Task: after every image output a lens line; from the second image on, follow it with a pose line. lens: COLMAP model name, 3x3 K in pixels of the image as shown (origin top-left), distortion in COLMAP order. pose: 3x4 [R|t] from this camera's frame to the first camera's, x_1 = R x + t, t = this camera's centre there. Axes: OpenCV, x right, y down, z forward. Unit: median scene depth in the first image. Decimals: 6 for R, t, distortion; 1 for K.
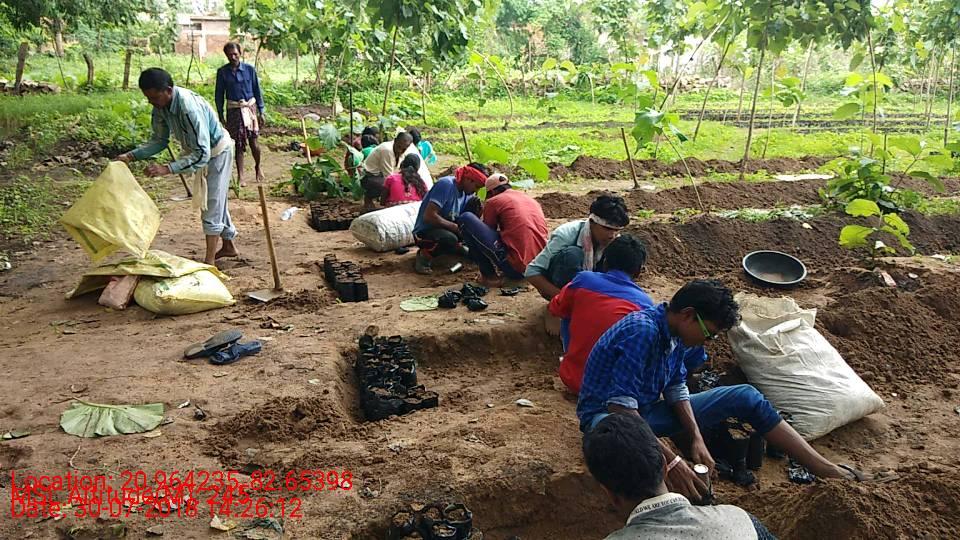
lens RADIAL K [[765.2, 0, 480.0], [0, 765.2, 270.0], [0, 0, 1]] dist [0.141233, -0.302110]
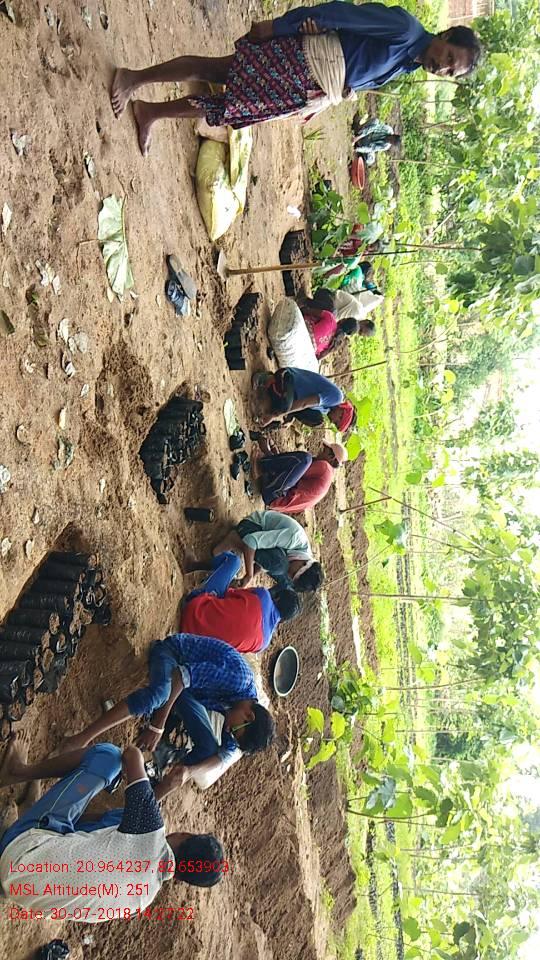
lens RADIAL K [[765.2, 0, 270.0], [0, 765.2, 480.0], [0, 0, 1]] dist [0.141233, -0.302110]
pose [[0.090222, 0.959321, 0.267514, -0.247767], [-0.995212, 0.096984, -0.012146, 0.007140], [-0.037597, -0.265137, 0.963477, -0.114509]]
